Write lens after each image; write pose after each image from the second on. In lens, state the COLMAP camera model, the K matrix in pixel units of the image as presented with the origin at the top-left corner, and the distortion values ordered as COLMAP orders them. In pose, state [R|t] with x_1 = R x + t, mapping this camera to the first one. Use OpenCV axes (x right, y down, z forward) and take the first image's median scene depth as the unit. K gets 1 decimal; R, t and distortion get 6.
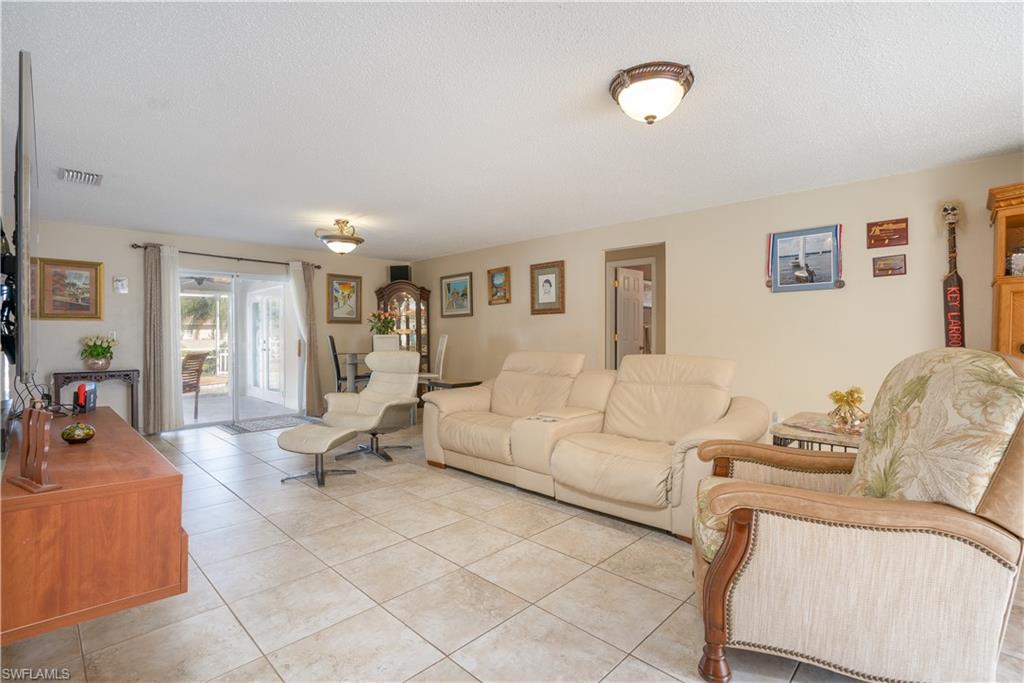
lens RADIAL K [[481.9, 0, 510.4], [0, 481.9, 339.0], [0, 0, 1]] dist [-0.054100, 0.017893]
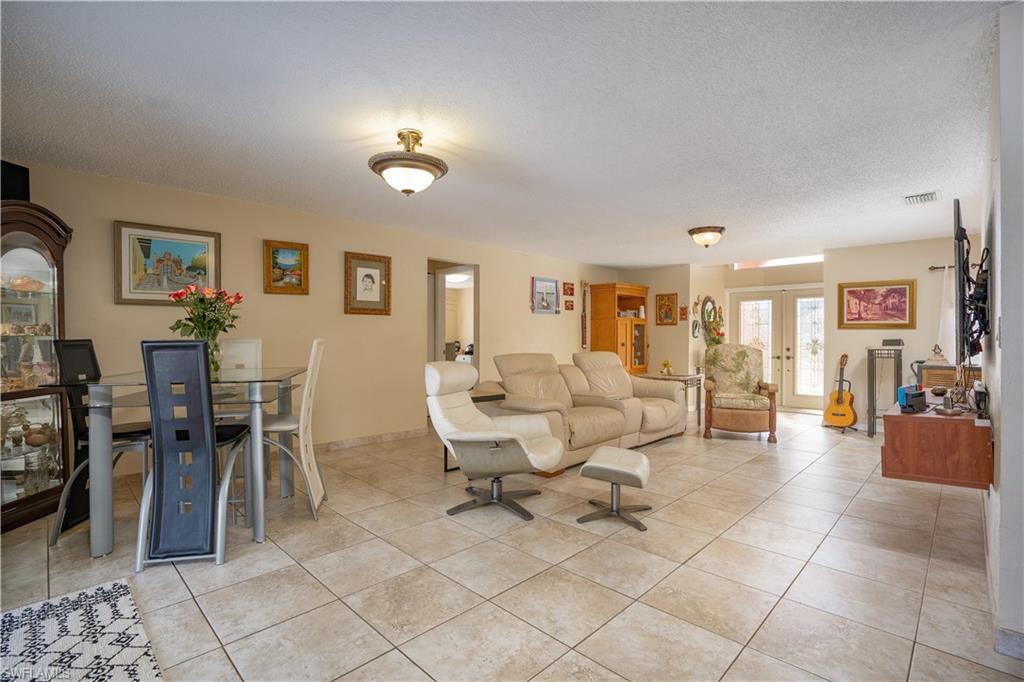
lens RADIAL K [[481.9, 0, 510.4], [0, 481.9, 338.5], [0, 0, 1]] dist [-0.054100, 0.017893]
pose [[-0.001718, 0.000956, 0.999998, -0.833156], [0.008640, 0.999962, -0.000941, -0.007241], [-0.999961, 0.008638, -0.001727, 0.812510]]
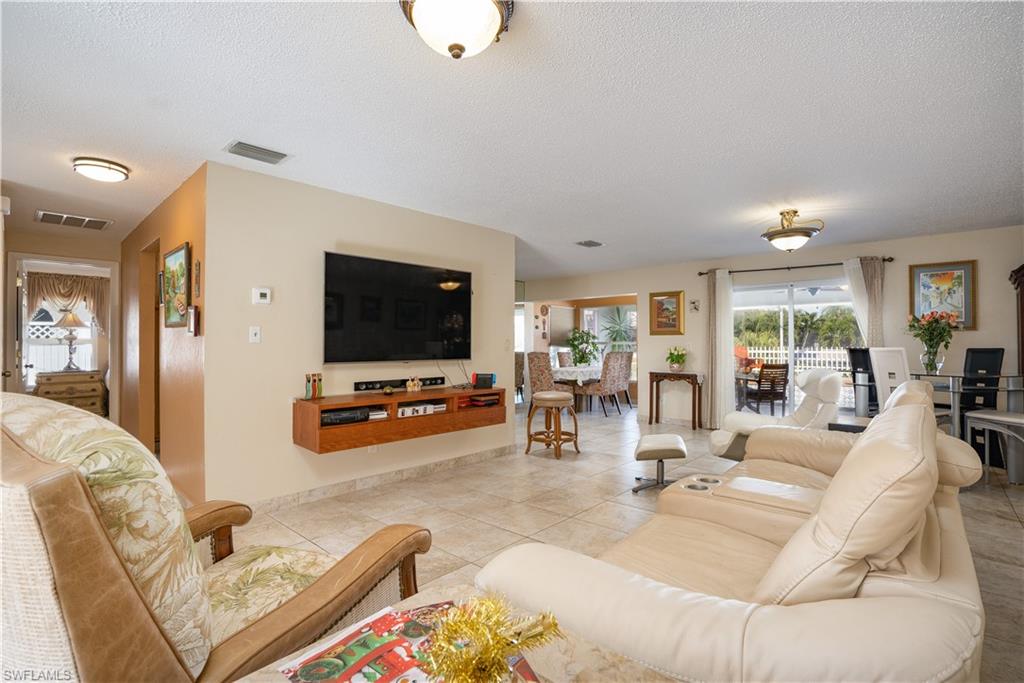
lens RADIAL K [[481.9, 0, 510.4], [0, 481.9, 339.0], [0, 0, 1]] dist [-0.054100, 0.017893]
pose [[0.031132, -0.007465, -0.999487, 0.424806], [-0.009036, 0.999929, -0.007750, -0.011848], [0.999474, 0.009273, 0.031063, 0.444659]]
